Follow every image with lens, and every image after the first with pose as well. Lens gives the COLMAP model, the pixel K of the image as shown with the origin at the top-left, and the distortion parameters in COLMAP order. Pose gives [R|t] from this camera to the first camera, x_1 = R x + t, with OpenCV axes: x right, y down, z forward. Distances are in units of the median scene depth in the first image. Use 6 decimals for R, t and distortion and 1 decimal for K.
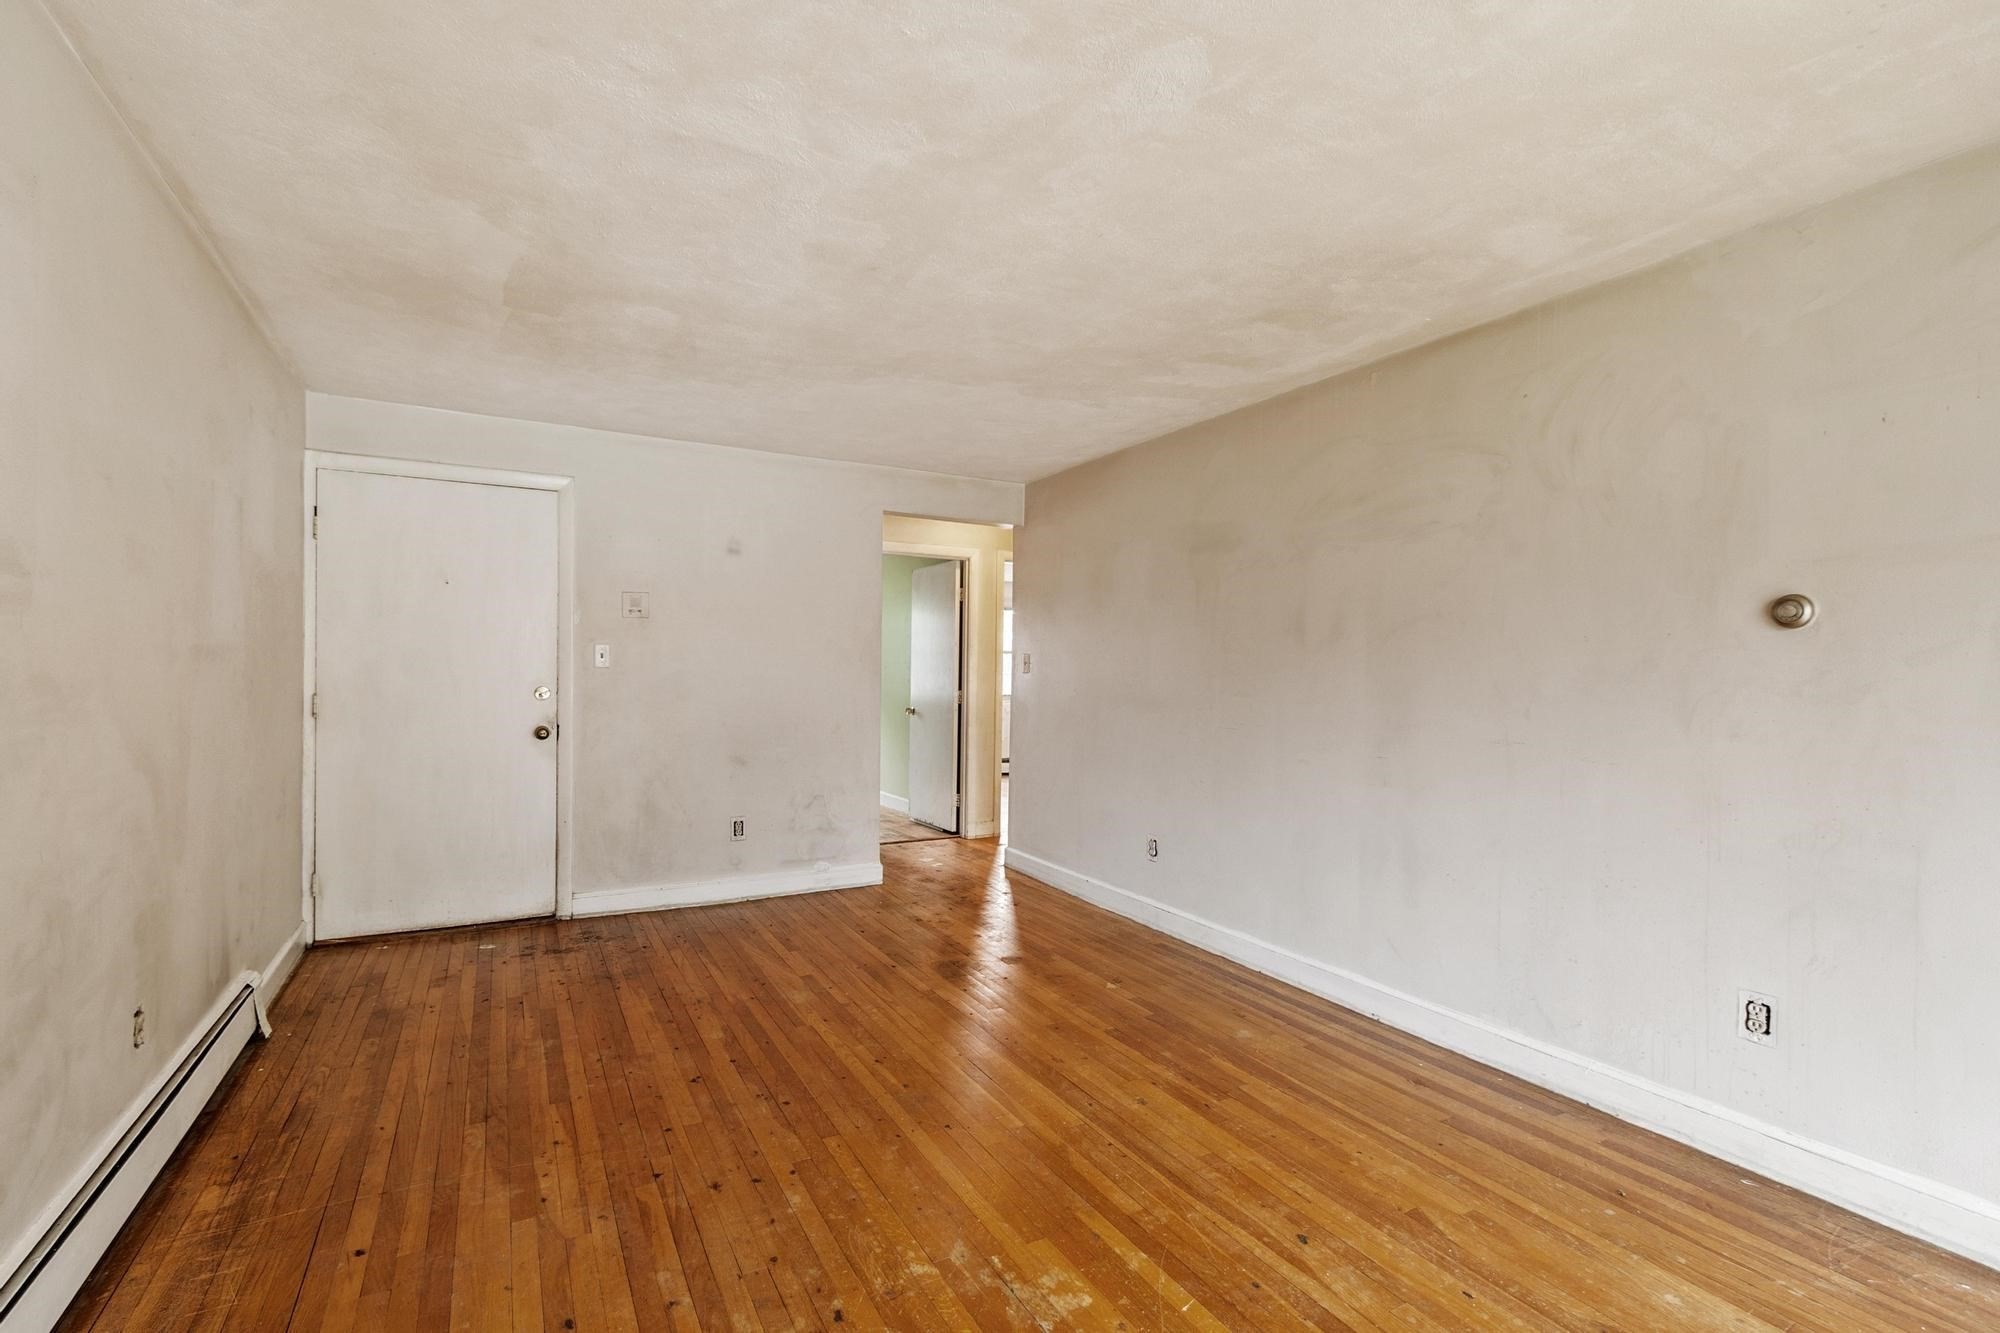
lens RADIAL K [[911.3, 0, 1000.0], [0, 911.3, 666.5], [0, 0, 1]] dist [-0.000316, 0.000126]
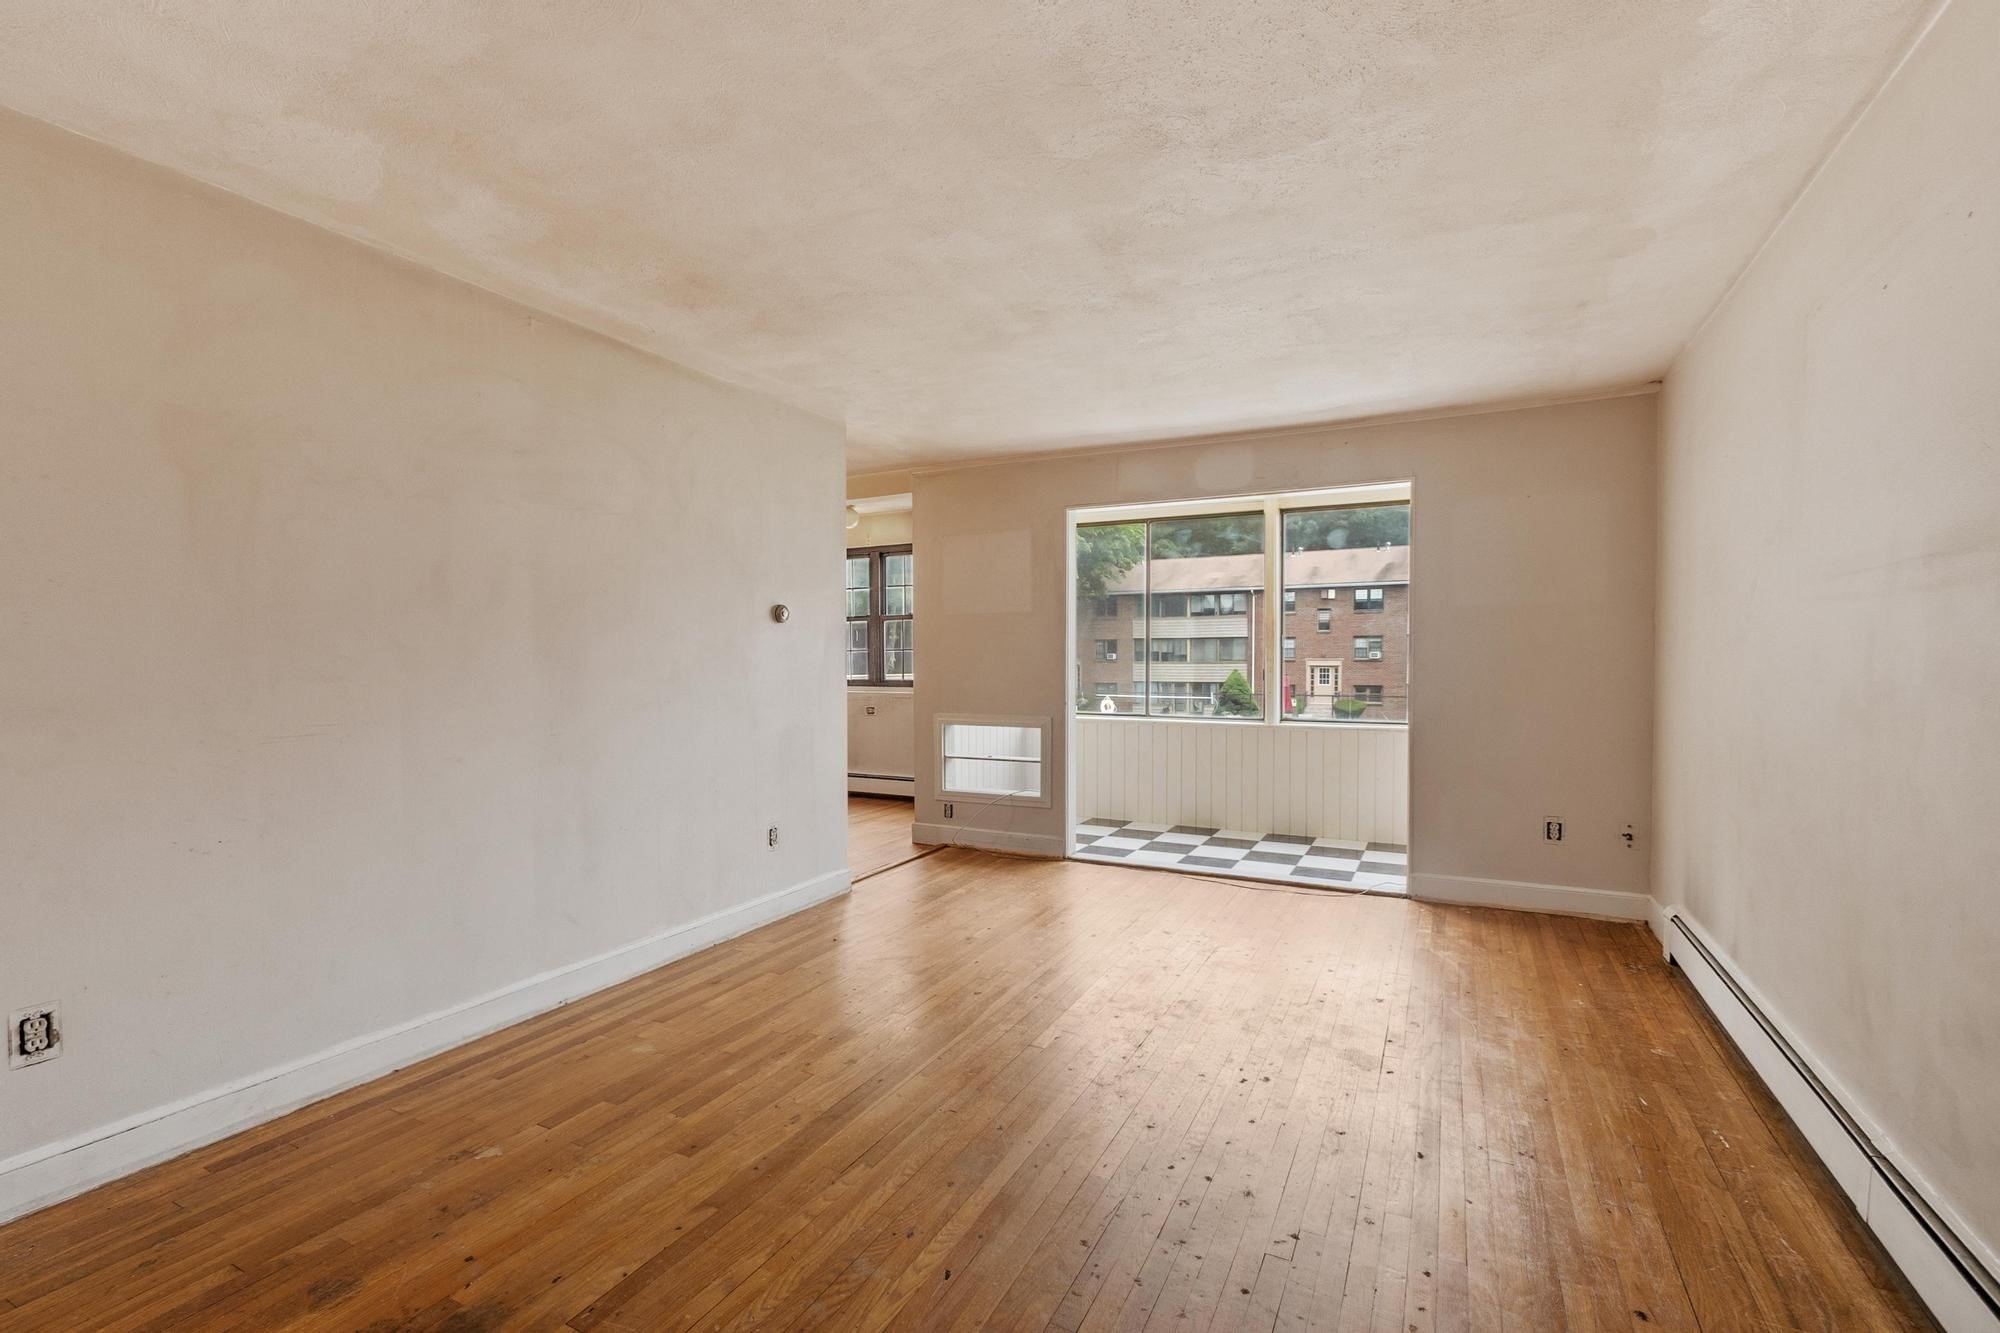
lens RADIAL K [[855.9, 0, 1000.0], [0, 855.9, 666.5], [0, 0, 1]] dist [-0.001705, -0.000110]
pose [[-0.553358, -0.024094, 0.832595, -0.605824], [-0.011766, 0.999708, 0.021110, 0.003999], [-0.832861, 0.001885, -0.553480, 1.146967]]
